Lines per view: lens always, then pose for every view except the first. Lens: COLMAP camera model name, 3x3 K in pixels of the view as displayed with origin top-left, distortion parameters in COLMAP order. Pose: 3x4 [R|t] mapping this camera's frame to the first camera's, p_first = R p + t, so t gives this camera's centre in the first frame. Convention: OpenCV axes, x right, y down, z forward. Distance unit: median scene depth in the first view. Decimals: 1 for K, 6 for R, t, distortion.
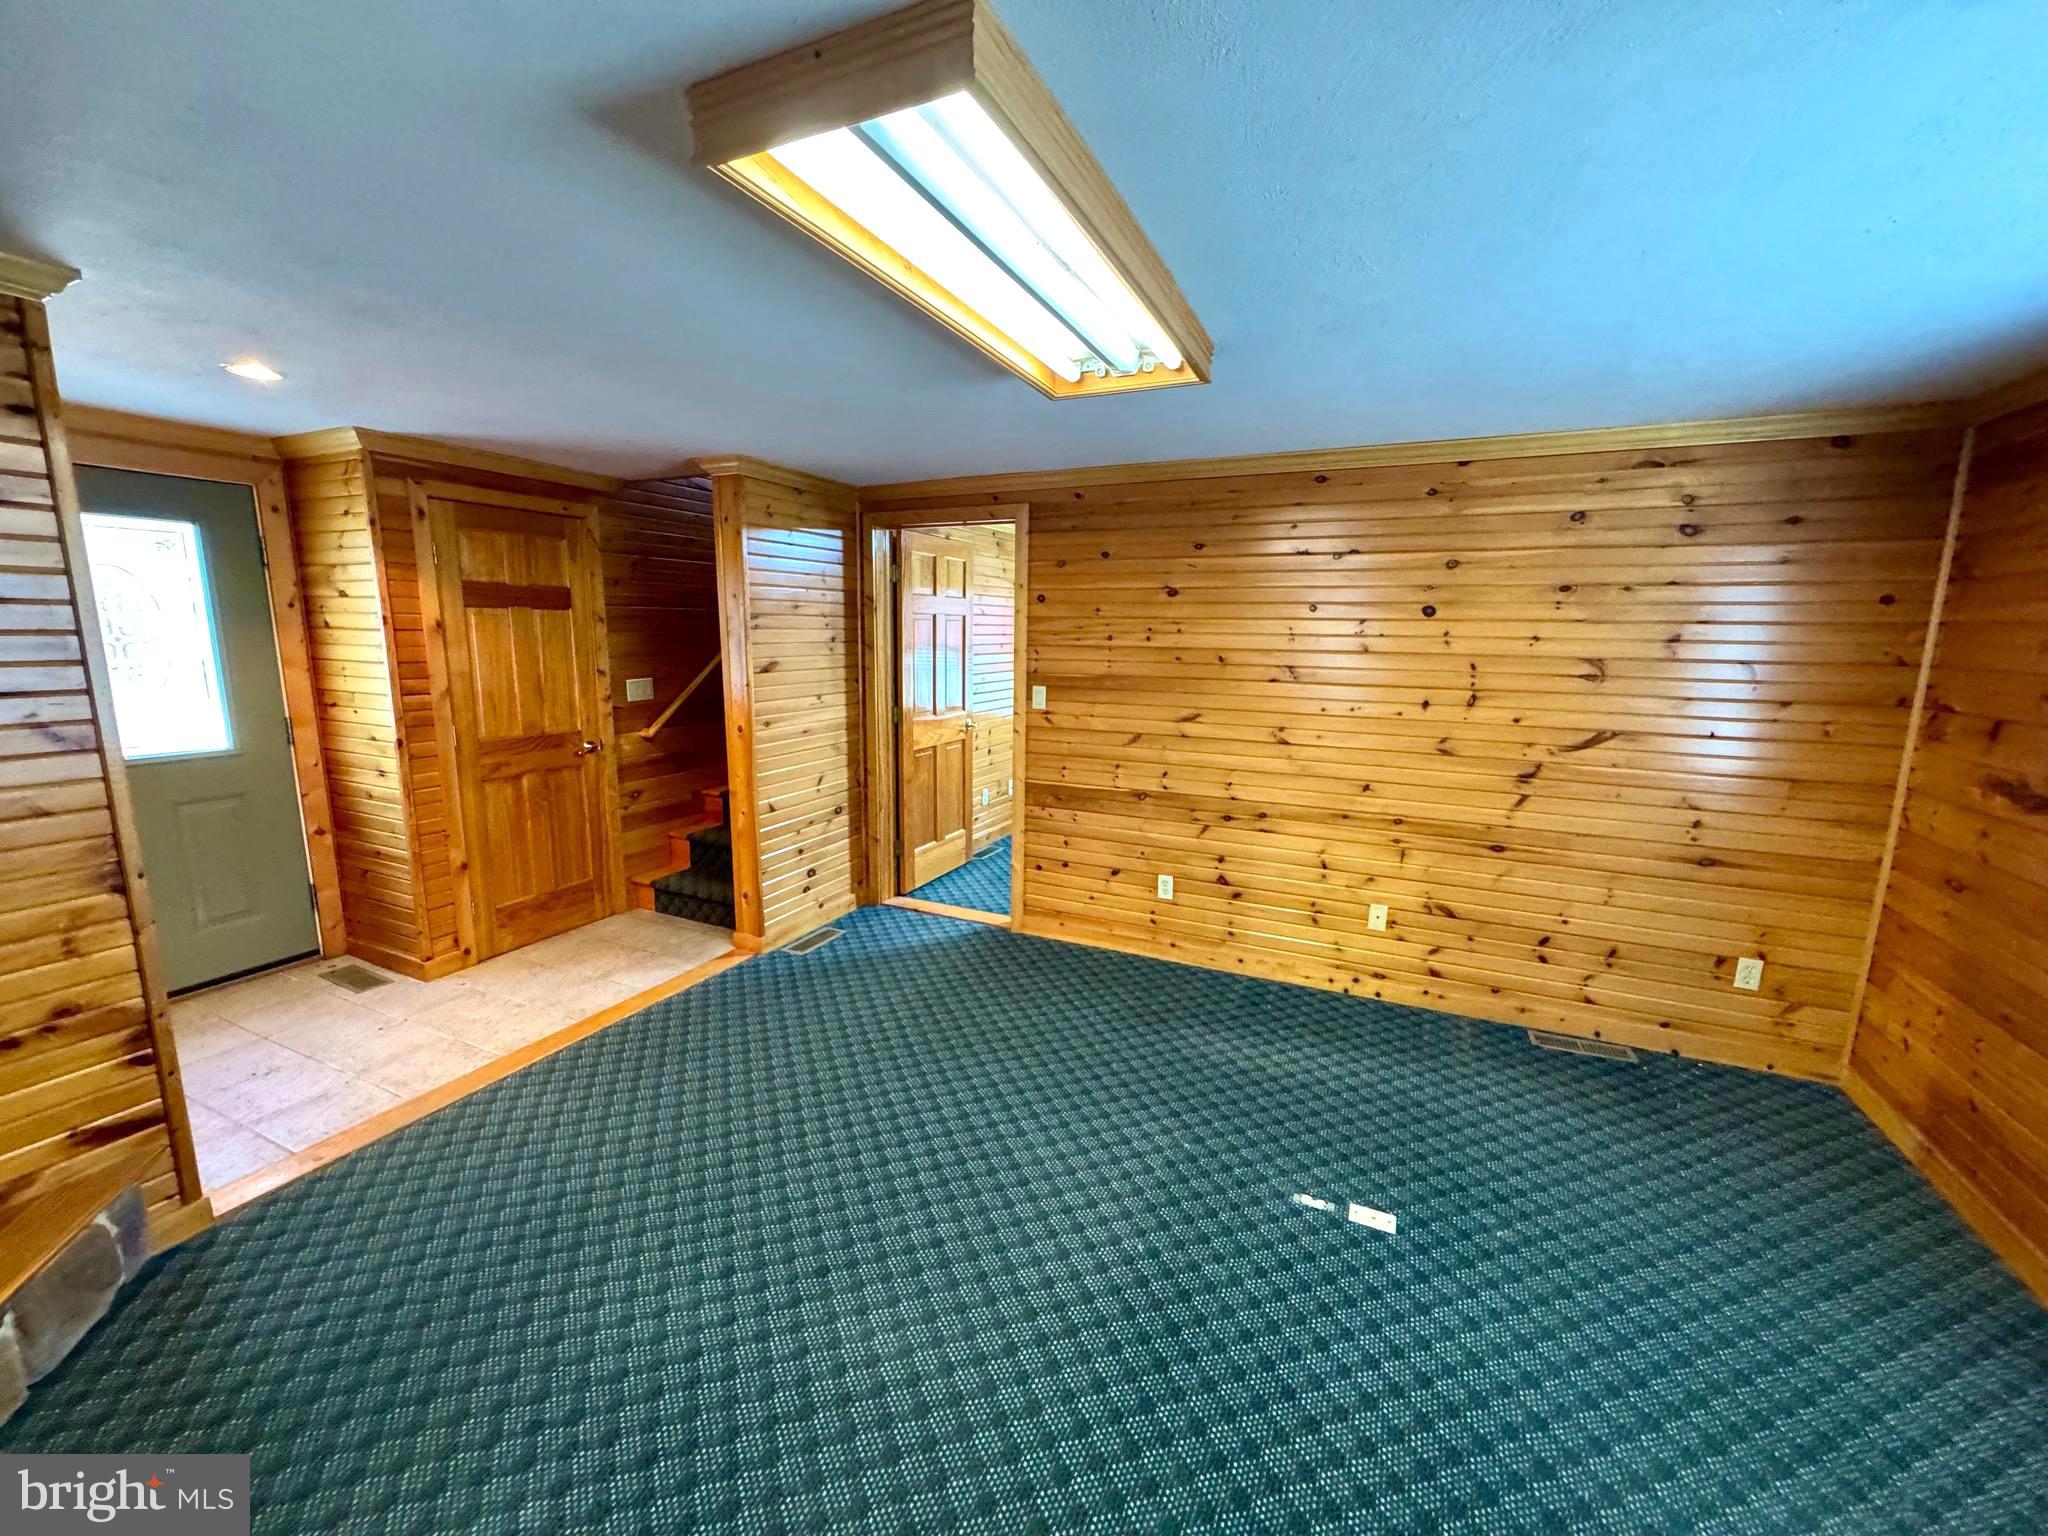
lens RADIAL K [[822.3, 0, 1024.0], [0, 822.3, 768.0], [0, 0, 1]] dist [0.000100, 0.000087]
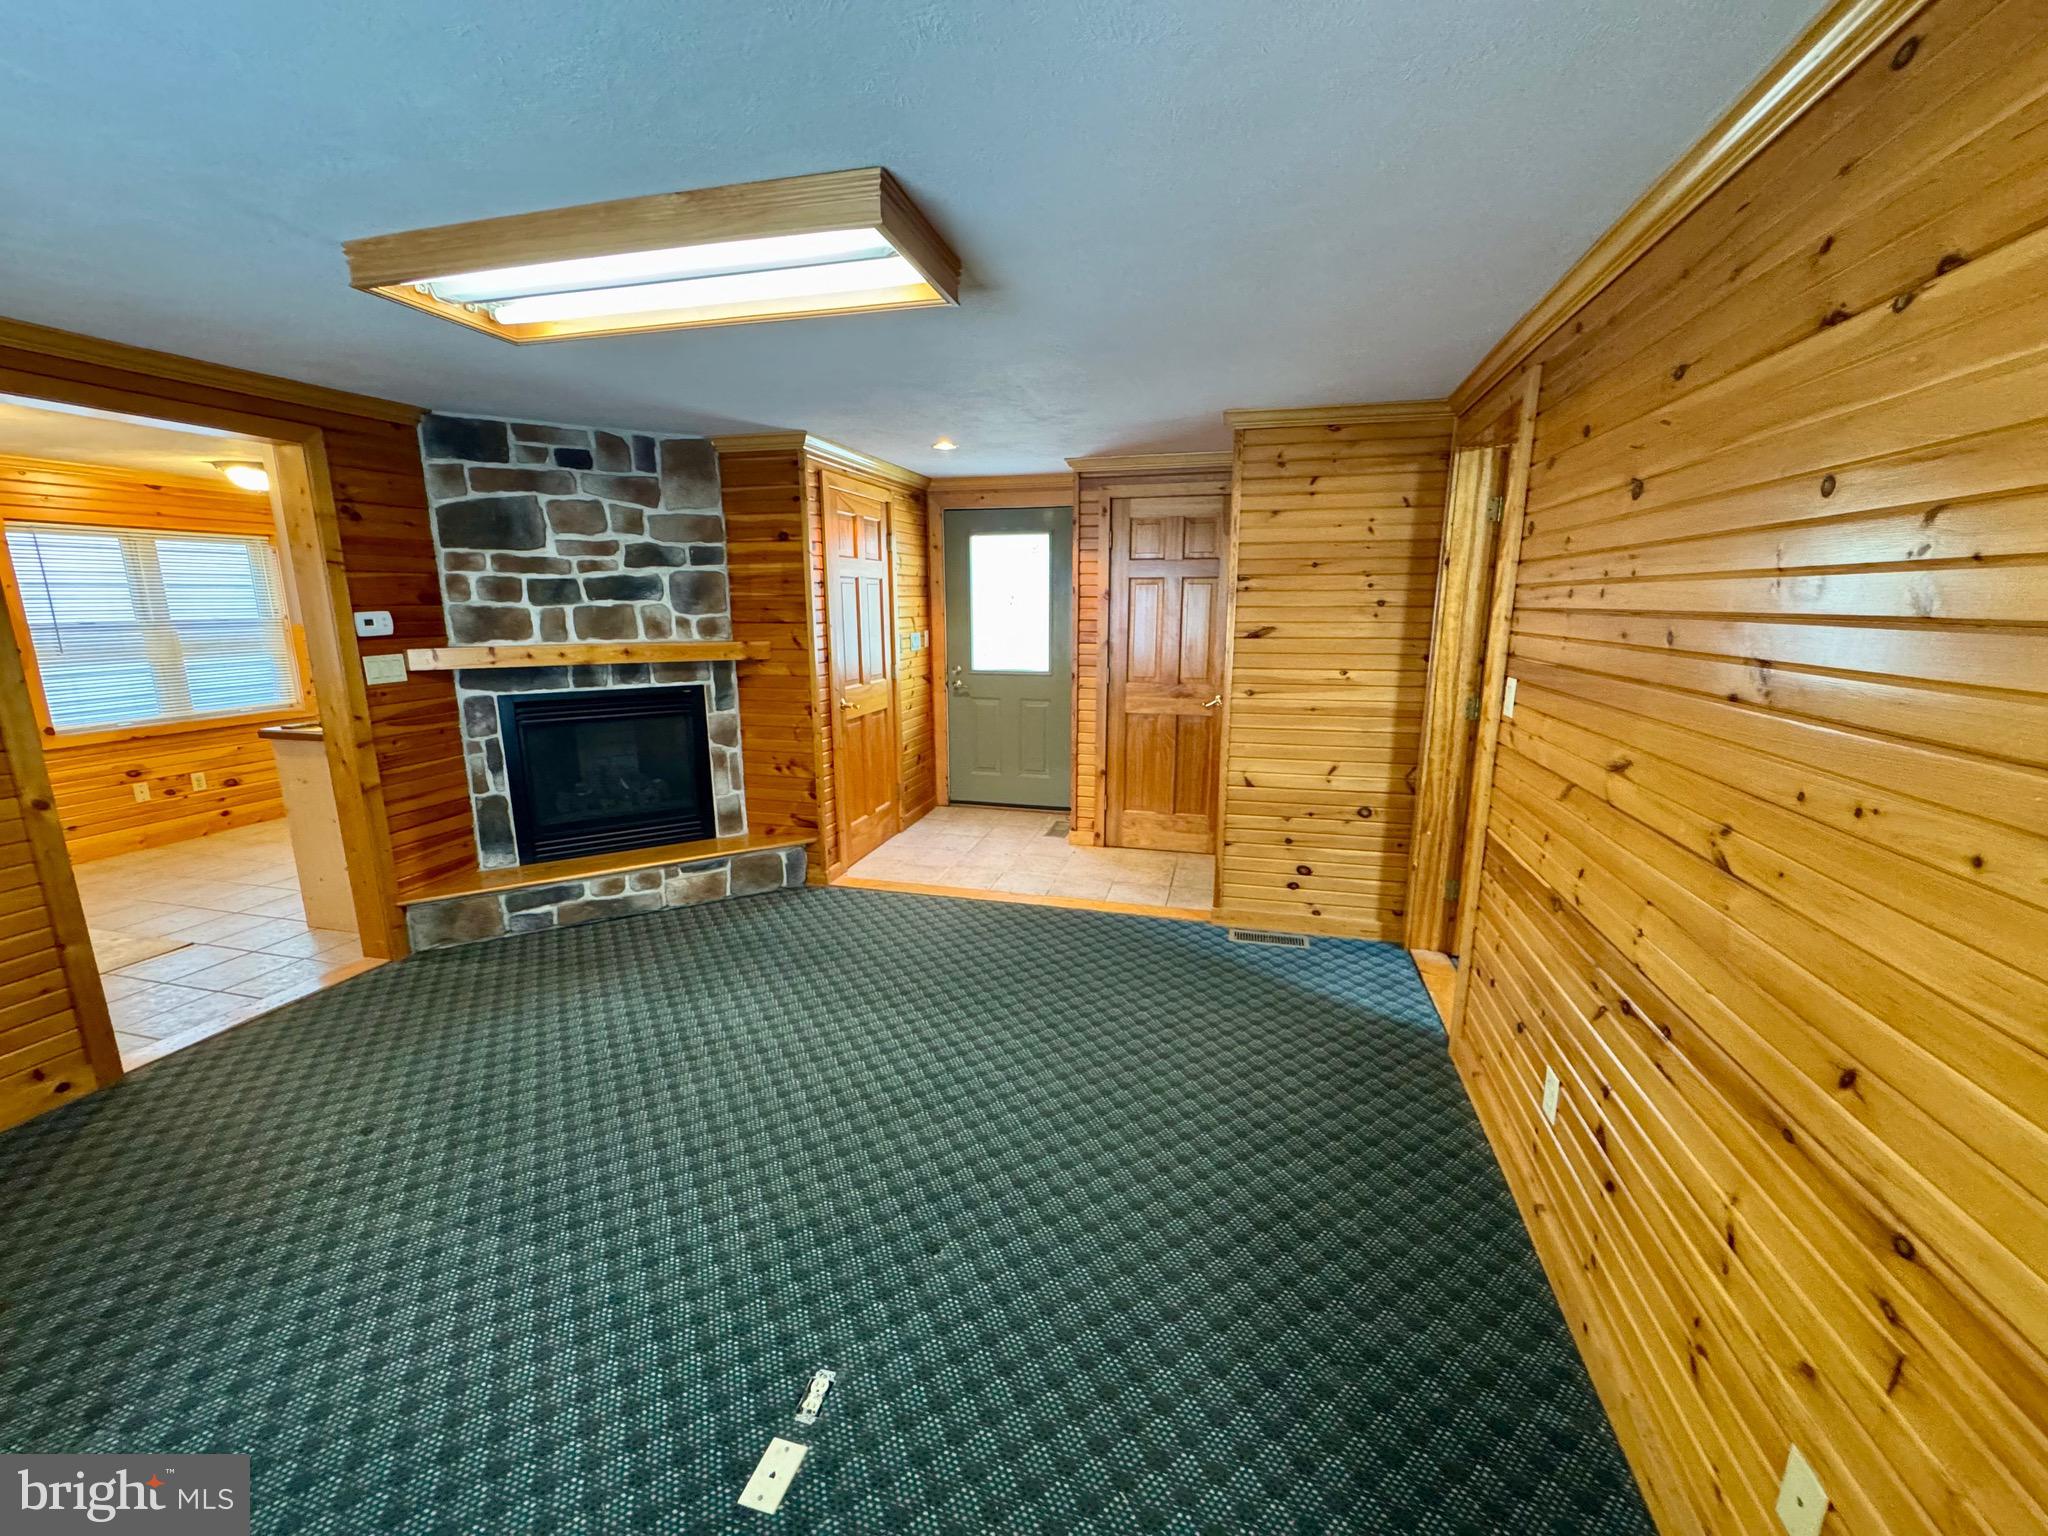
lens RADIAL K [[817.1, 0, 1024.0], [0, 817.1, 768.0], [0, 0, 1]] dist [0.000210, -0.000016]
pose [[0.176975, 0.186583, -0.966368, 0.579313], [-0.163827, 0.973753, 0.158007, -0.077159], [0.970485, 0.130354, 0.202897, 0.585032]]
